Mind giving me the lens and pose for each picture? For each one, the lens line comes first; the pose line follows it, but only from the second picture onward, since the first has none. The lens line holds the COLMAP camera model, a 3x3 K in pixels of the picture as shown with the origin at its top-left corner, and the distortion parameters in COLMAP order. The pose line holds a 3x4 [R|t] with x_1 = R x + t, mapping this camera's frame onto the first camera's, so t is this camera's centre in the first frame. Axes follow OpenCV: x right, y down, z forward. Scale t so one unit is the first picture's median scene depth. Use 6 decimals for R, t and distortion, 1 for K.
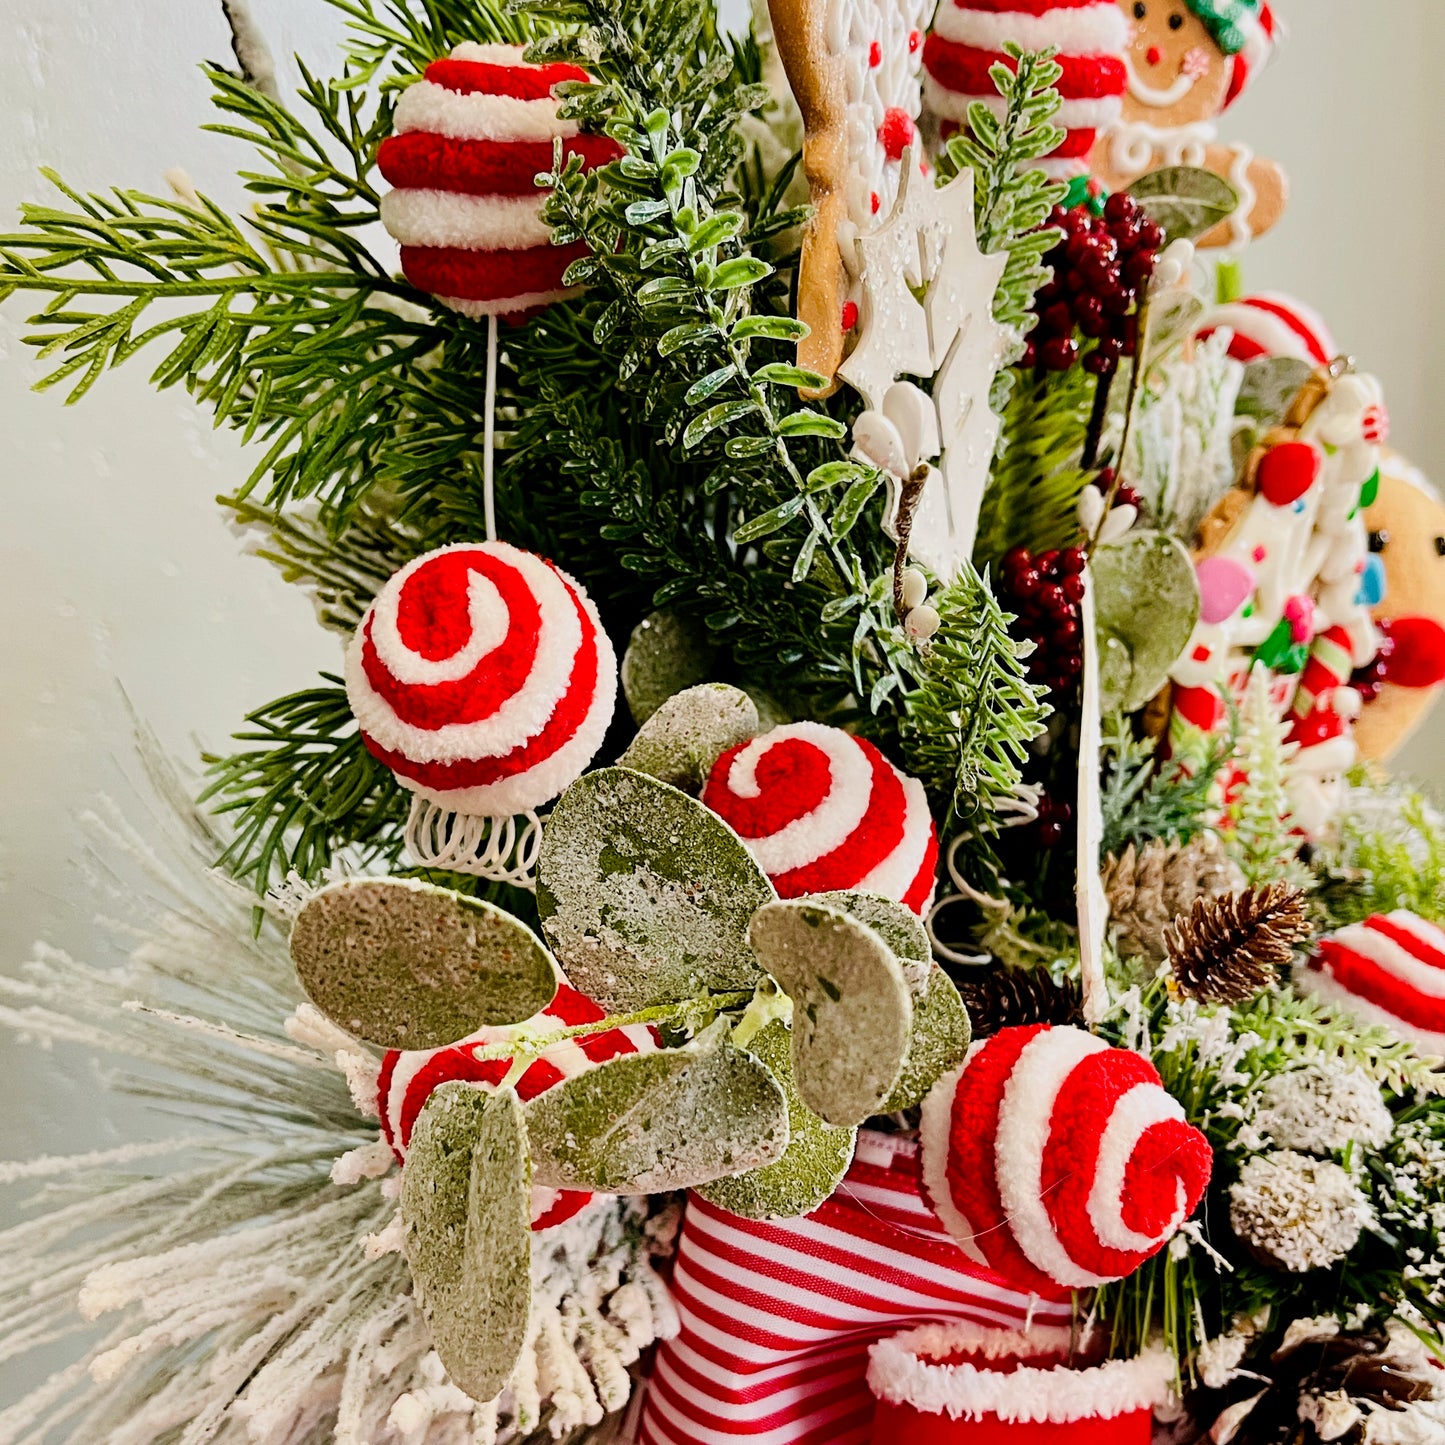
lens RADIAL K [[1782.8, 0, 584.6], [0, 1782.8, 872.6], [0, 0, 1]] dist [0.082182, -0.206627]
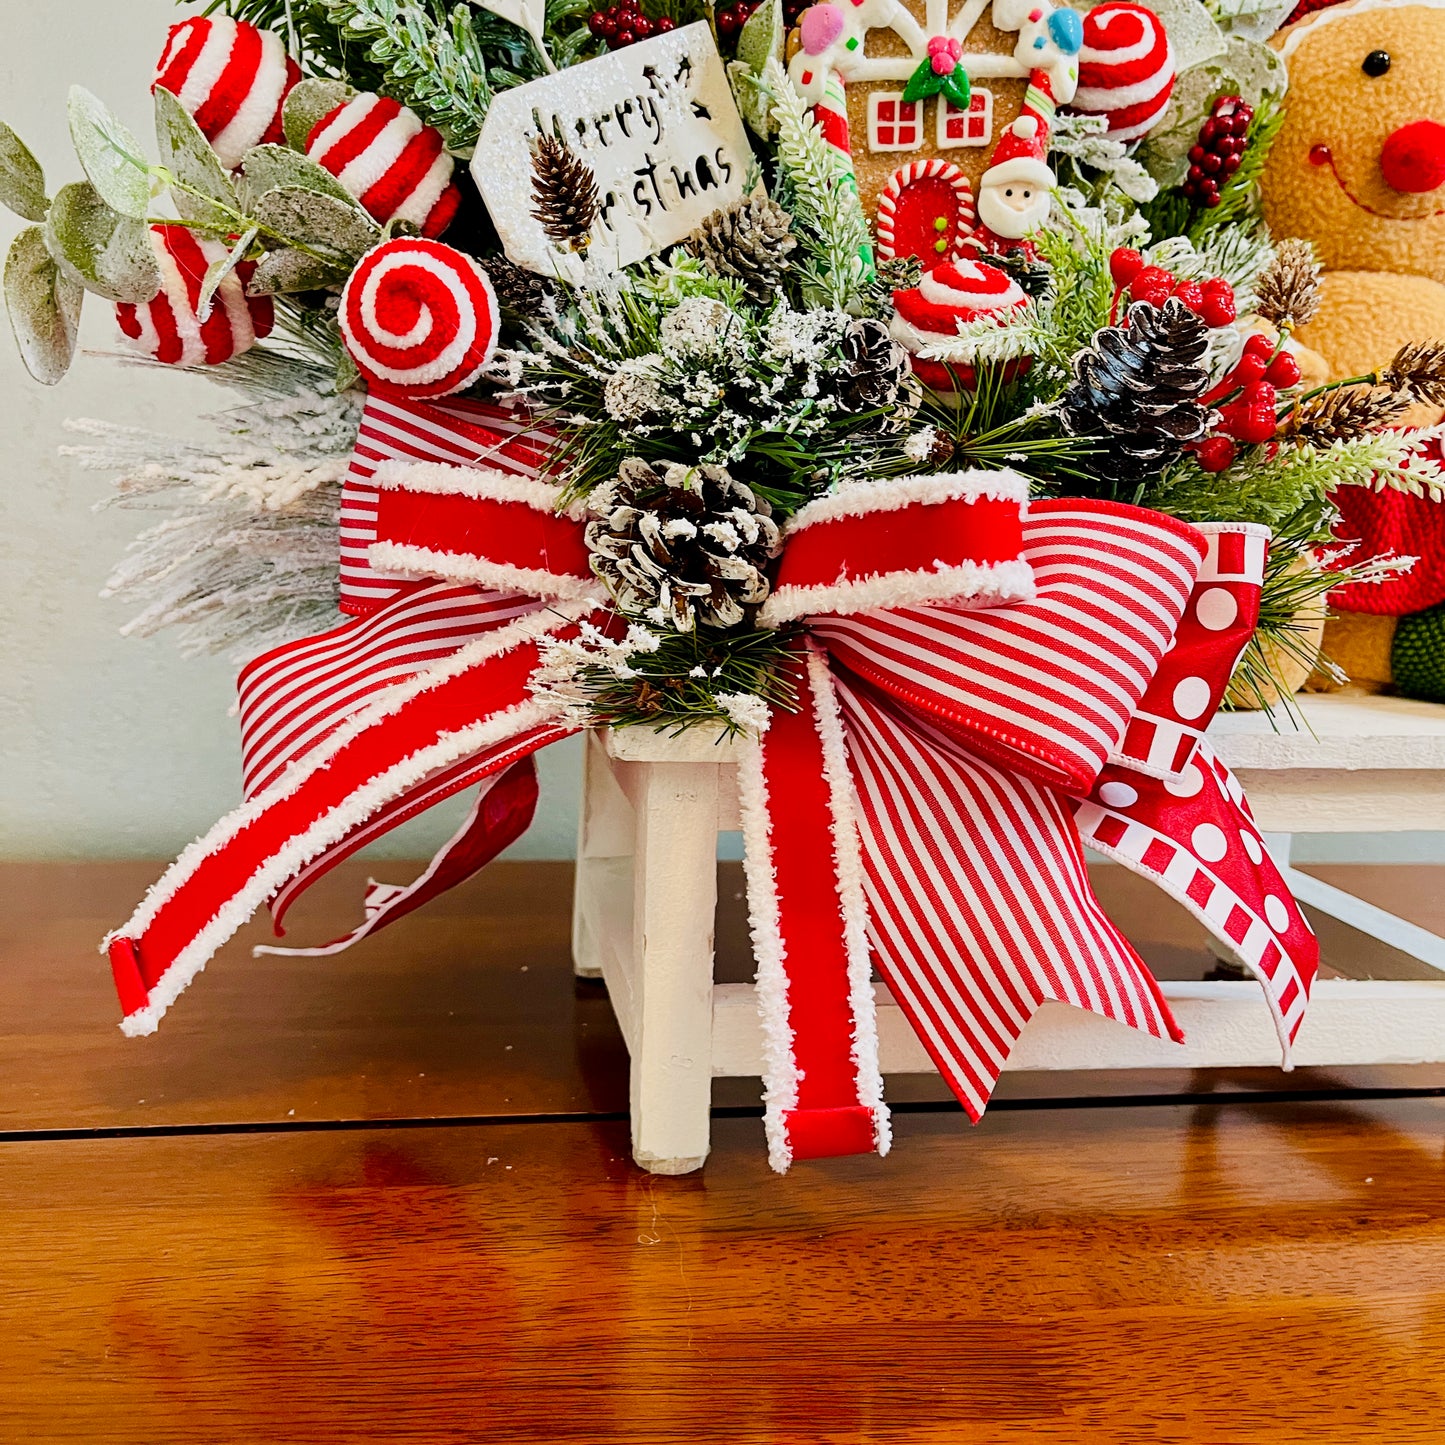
lens RADIAL K [[1477.8, 0, 743.3], [0, 1477.8, 731.3], [0, 0, 1]] dist [0.036077, -0.036580]
pose [[0.806127, 0.059623, -0.588731, 1.234074], [-0.082335, 0.996535, -0.011816, 0.490004], [0.585986, 0.057998, 0.808243, 0.079118]]
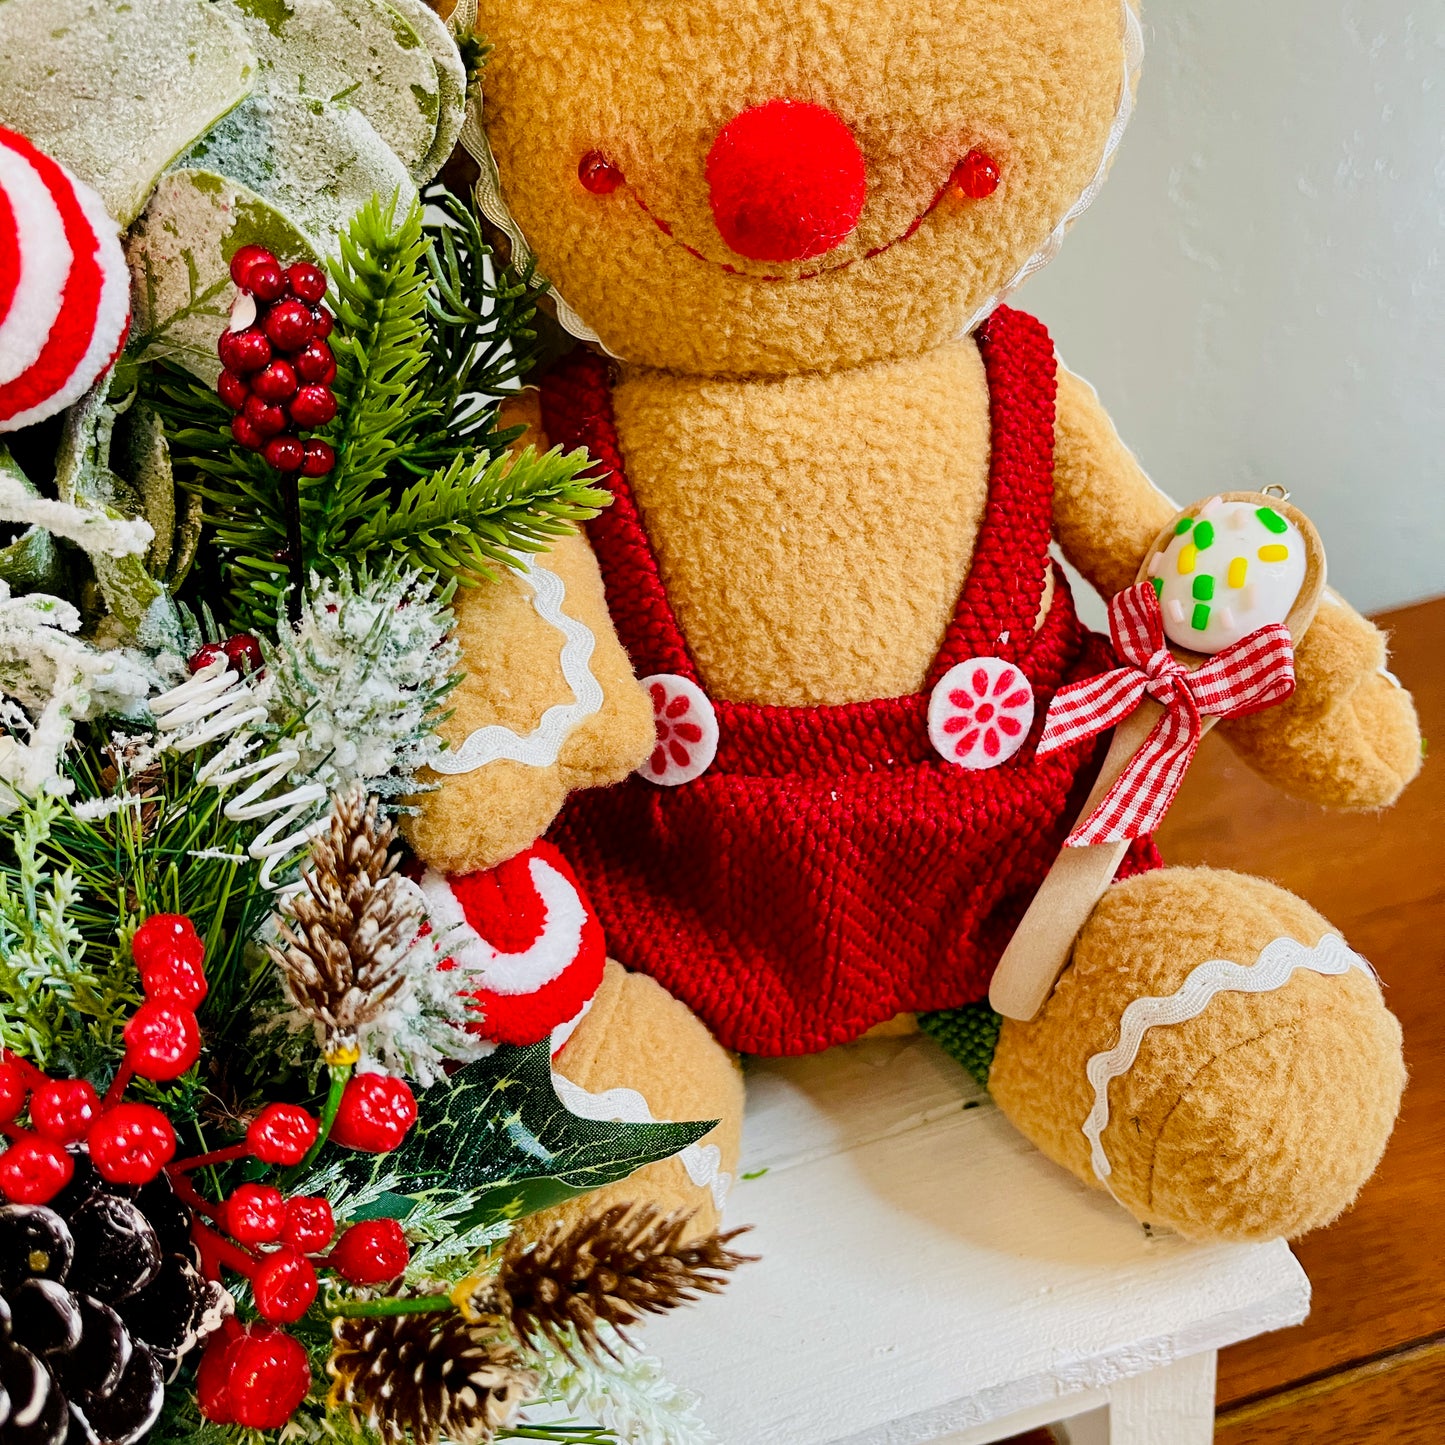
lens RADIAL K [[1485.1, 0, 719.9], [0, 1485.1, 725.4], [0, 0, 1]] dist [0.061712, -0.125660]
pose [[0.808493, 0.147877, -0.569623, 1.264710], [0.123900, 0.903450, 0.410398, -0.285919], [0.575315, -0.402380, 0.712112, 1.152759]]
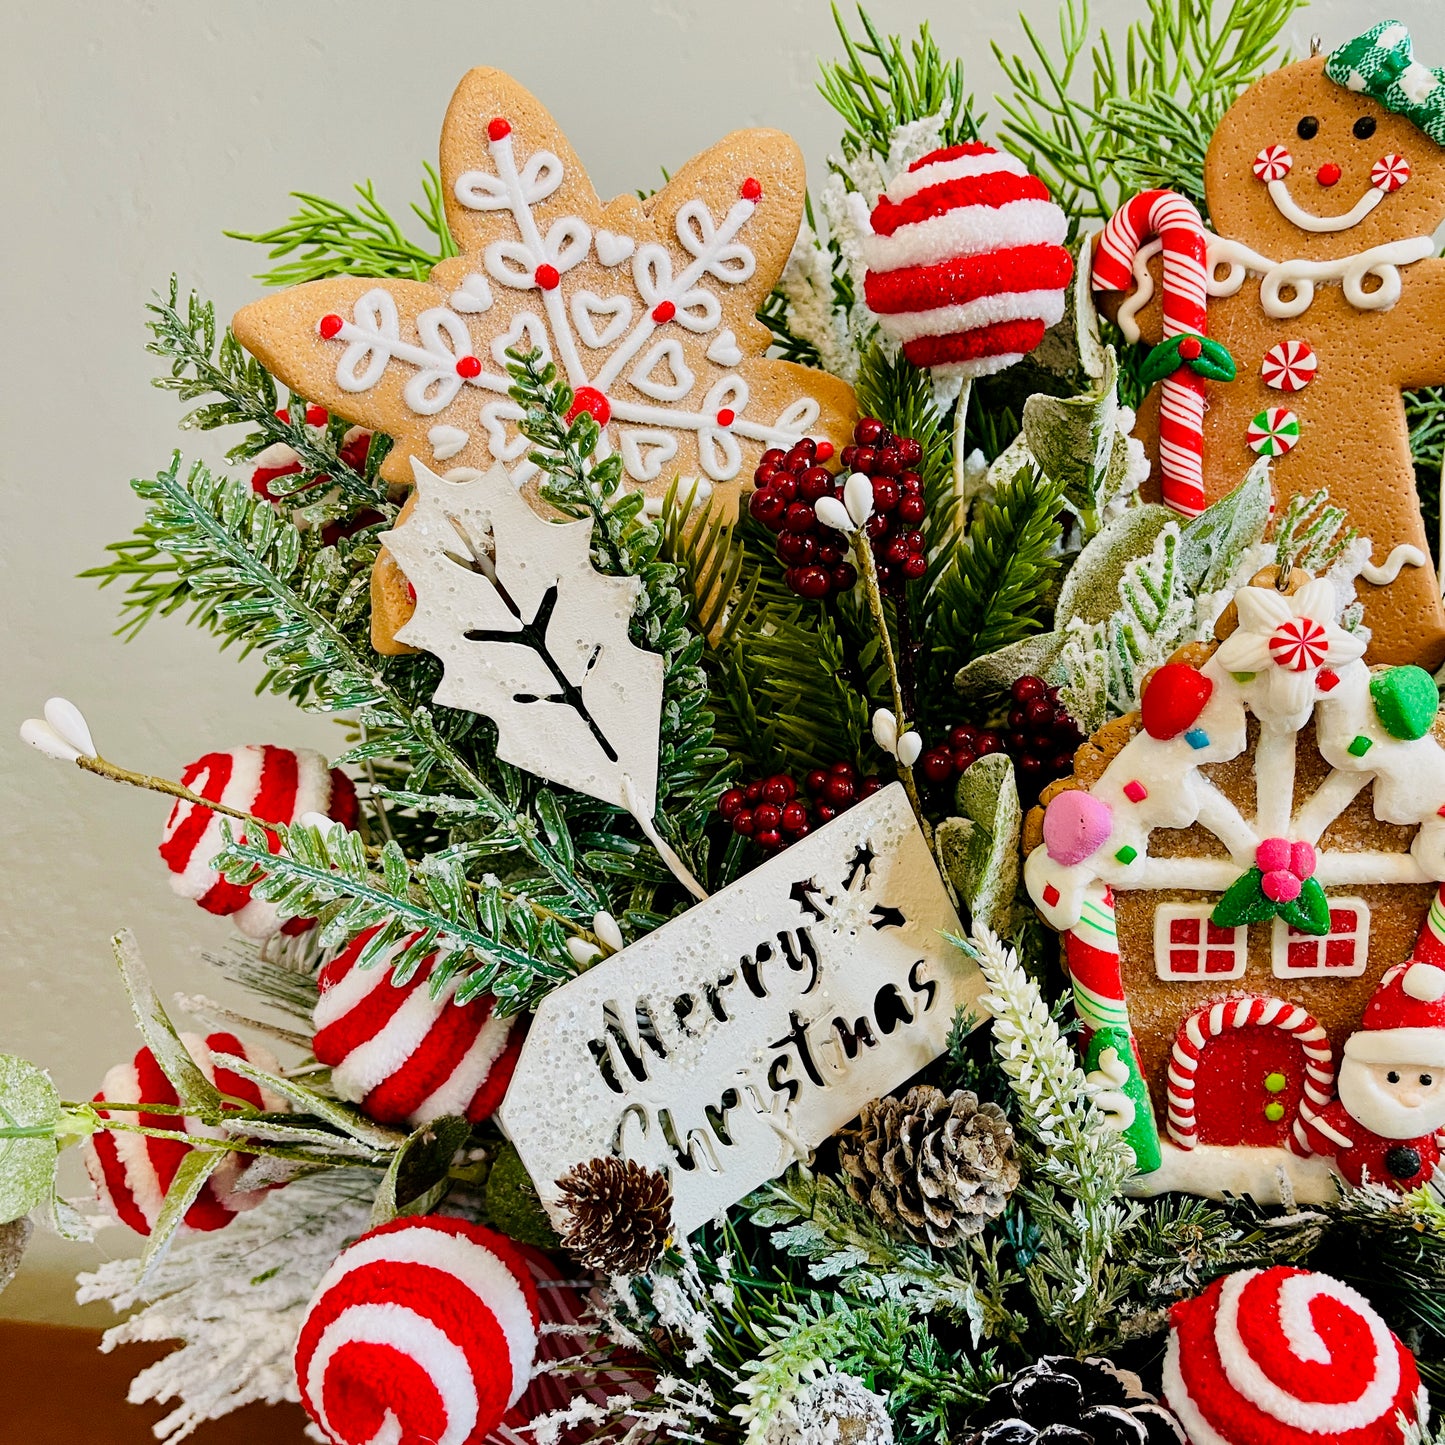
lens RADIAL K [[1475.4, 0, 731.0], [0, 1475.4, 734.2], [0, 0, 1]] dist [0.050008, -0.081275]
pose [[0.618821, 0.093819, -0.779910, 0.982553], [-0.124236, 0.992035, 0.020762, -0.238665], [0.775646, 0.084045, 0.625548, 0.502287]]
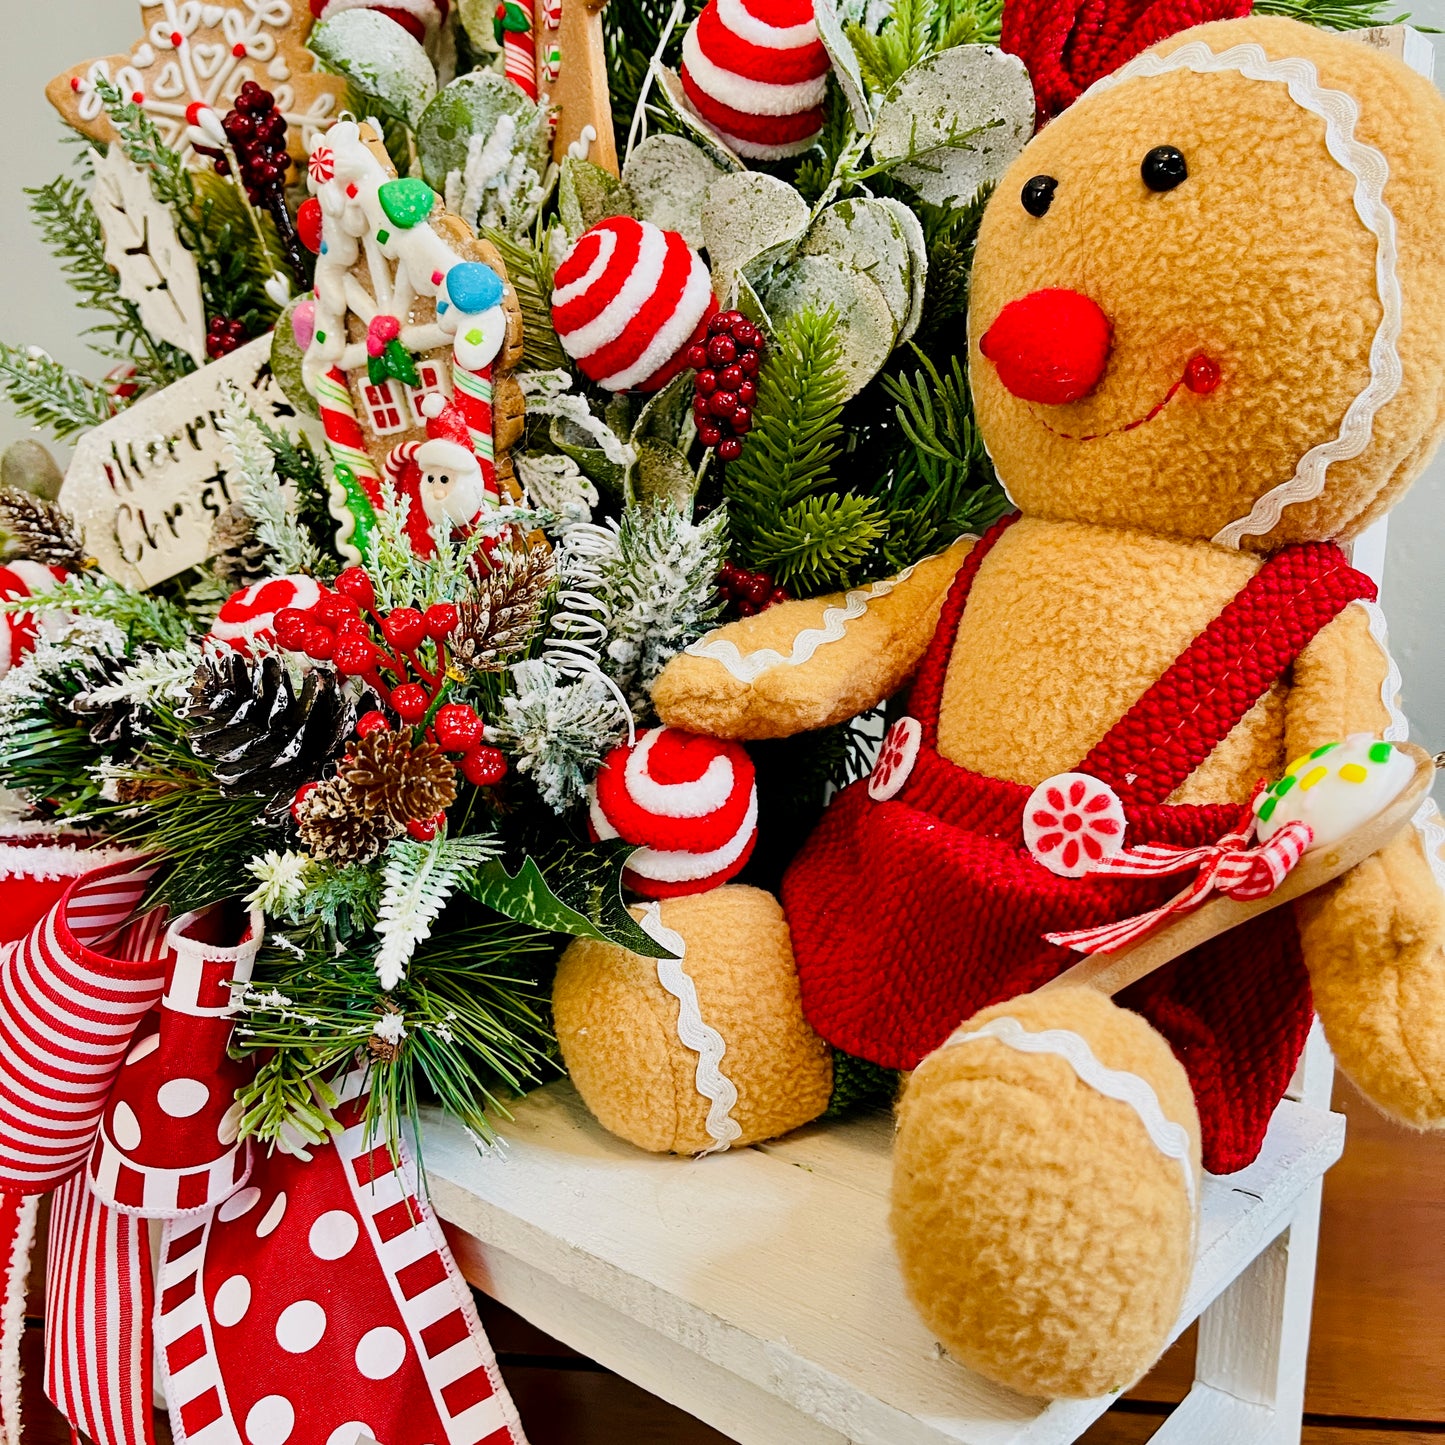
lens RADIAL K [[1477.8, 0, 743.3], [0, 1477.8, 731.3], [0, 0, 1]] dist [0.036077, -0.036580]
pose [[0.040954, 0.106396, -0.993480, 1.836332], [-0.177288, 0.979311, 0.097570, -0.029673], [0.983307, 0.172136, 0.058969, 1.588034]]
